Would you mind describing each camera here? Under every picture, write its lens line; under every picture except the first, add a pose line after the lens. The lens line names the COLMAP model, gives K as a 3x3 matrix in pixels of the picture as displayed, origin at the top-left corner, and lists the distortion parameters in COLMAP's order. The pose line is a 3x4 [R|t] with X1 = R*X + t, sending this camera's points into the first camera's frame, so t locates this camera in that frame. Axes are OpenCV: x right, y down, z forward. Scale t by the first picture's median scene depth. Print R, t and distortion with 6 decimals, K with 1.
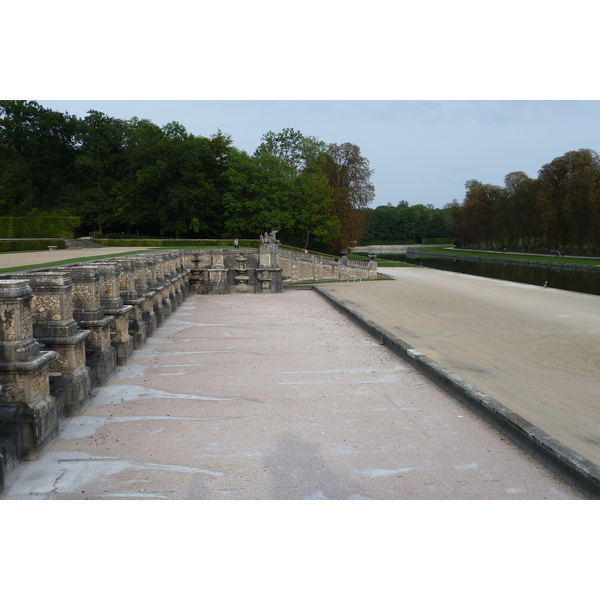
lens RADIAL K [[706.8, 0, 299.8], [0, 706.8, 300.0], [0, 0, 1]] dist [0.004741, 0.000000]
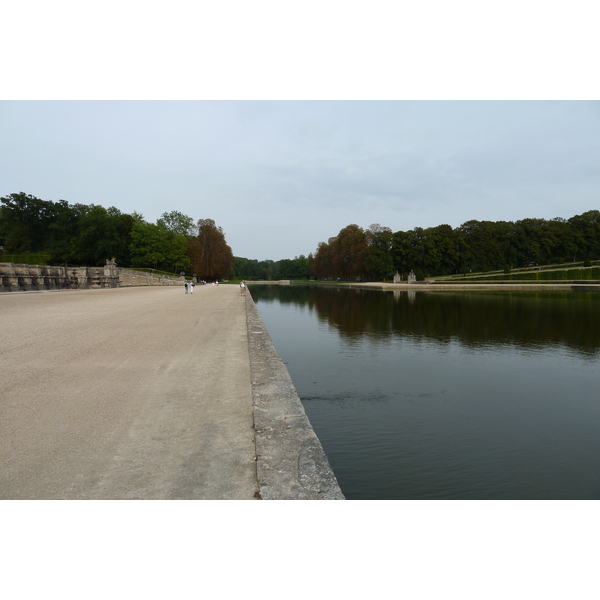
lens RADIAL K [[436.3, 0, 300.0], [0, 436.3, 299.4], [0, 0, 1]] dist [-0.022330, 0.007146]
pose [[0.998588, 0.004641, 0.052913, 0.293539], [-0.002346, 0.999057, -0.043351, 0.049237], [-0.053064, 0.043166, 0.997658, -0.190110]]
